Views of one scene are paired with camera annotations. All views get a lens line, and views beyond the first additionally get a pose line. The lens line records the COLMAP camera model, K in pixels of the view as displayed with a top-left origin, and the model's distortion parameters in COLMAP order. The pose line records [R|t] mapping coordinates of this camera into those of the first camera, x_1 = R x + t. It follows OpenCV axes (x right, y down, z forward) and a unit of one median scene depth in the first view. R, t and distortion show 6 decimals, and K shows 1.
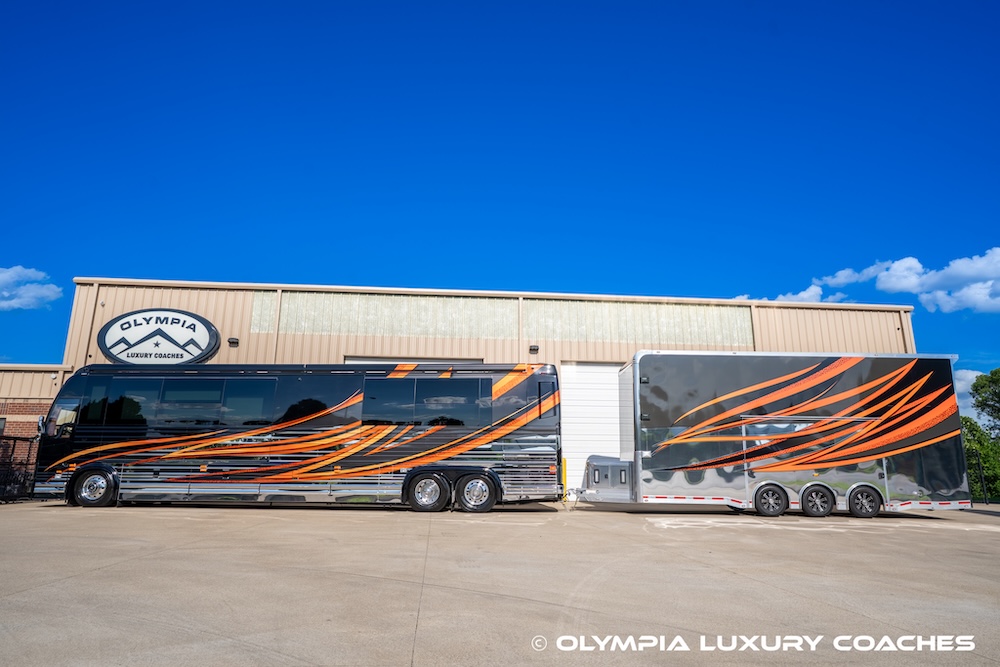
lens RADIAL K [[630.5, 0, 503.1], [0, 630.5, 332.9], [0, 0, 1]] dist [-0.019634, 0.008721]
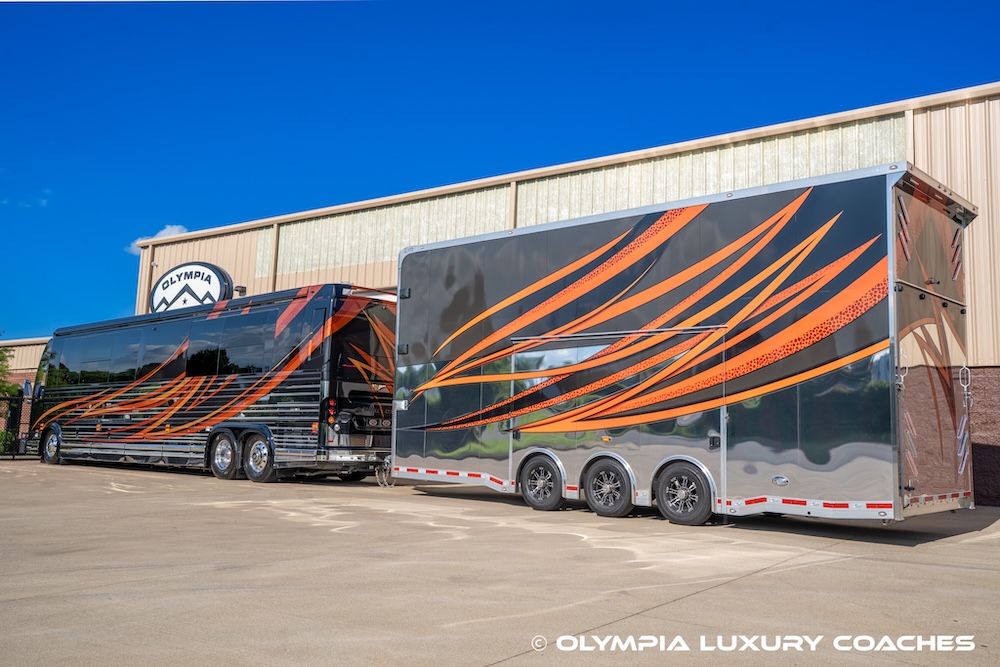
lens RADIAL K [[886.3, 0, 502.2], [0, 886.3, 333.7], [0, 0, 1]] dist [0.051434, -0.015270]
pose [[0.759223, -0.066602, -0.647414, 0.901989], [0.124462, 0.991249, 0.043982, 0.088954], [0.638819, -0.113971, 0.760868, 0.362193]]
